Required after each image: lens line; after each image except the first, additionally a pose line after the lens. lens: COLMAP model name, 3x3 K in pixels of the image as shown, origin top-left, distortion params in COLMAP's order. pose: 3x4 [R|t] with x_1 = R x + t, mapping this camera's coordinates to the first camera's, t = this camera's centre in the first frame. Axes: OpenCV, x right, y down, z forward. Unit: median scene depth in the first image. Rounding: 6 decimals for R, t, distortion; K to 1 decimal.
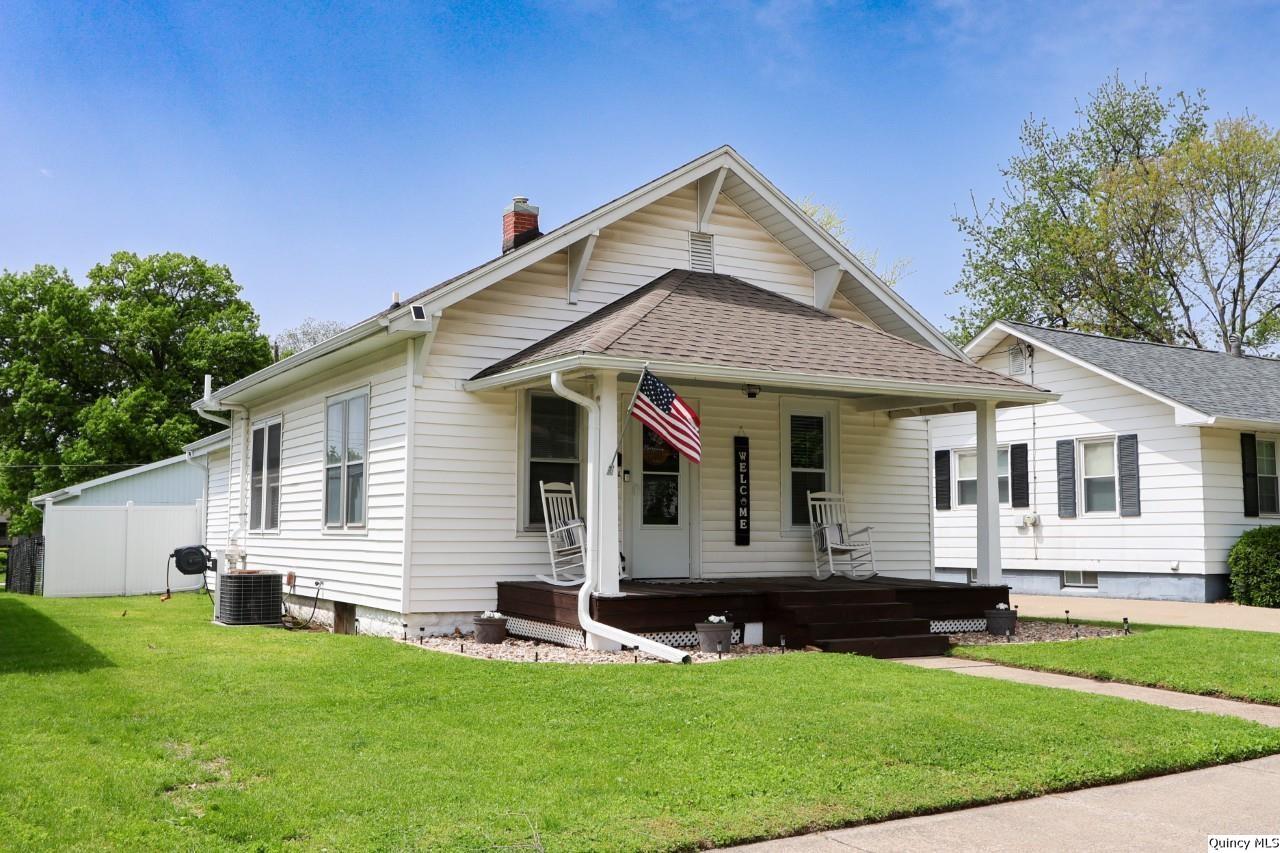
lens RADIAL K [[1247.0, 0, 640.0], [0, 1247.0, 426.5], [0, 0, 1]] dist [-0.045426, -0.009077]
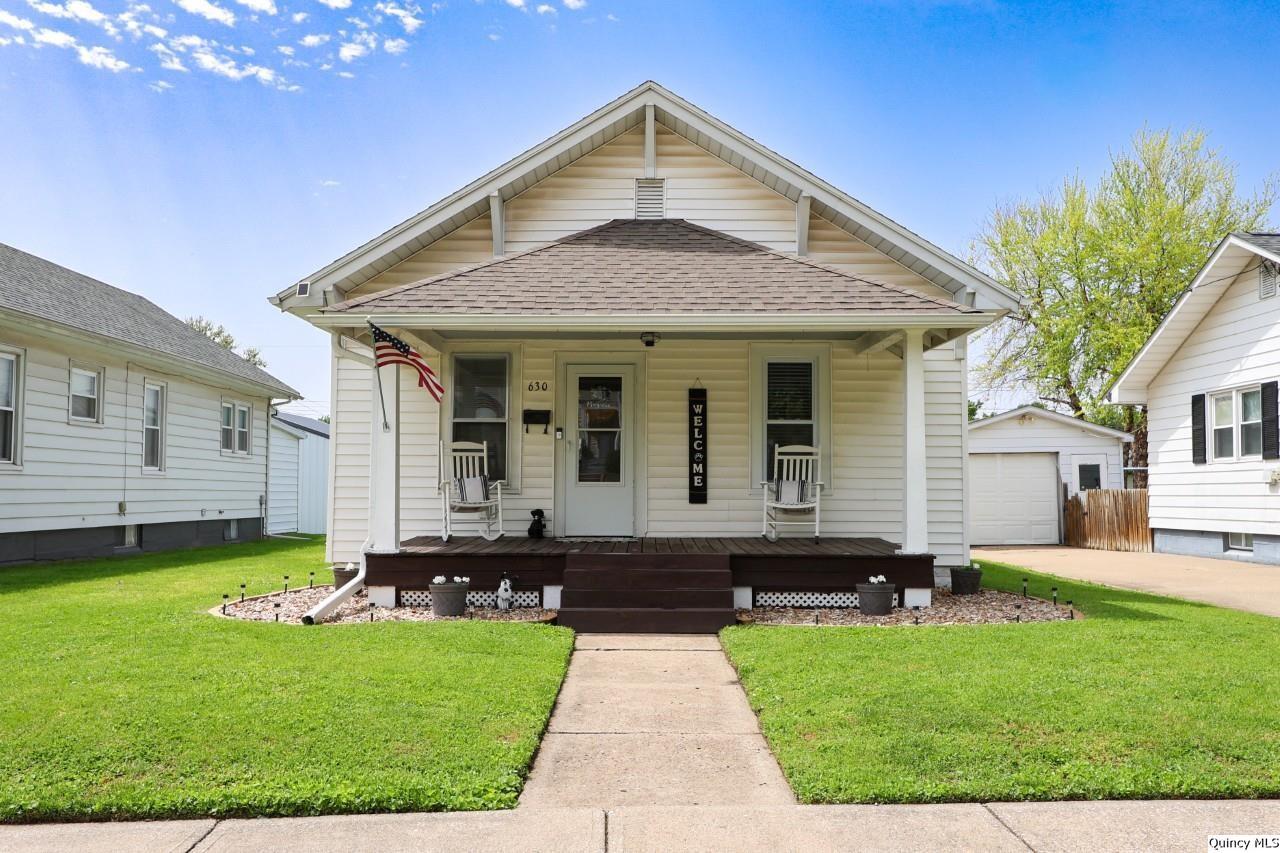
lens RADIAL K [[1071.9, 0, 640.0], [0, 1071.9, 432.5], [0, 0, 1]] dist [-0.003195, 0.001904]
pose [[0.864954, -0.030169, -0.500944, 0.450974], [0.044215, 0.998891, 0.016187, 0.026357], [0.499900, -0.036151, 0.865328, 0.275184]]
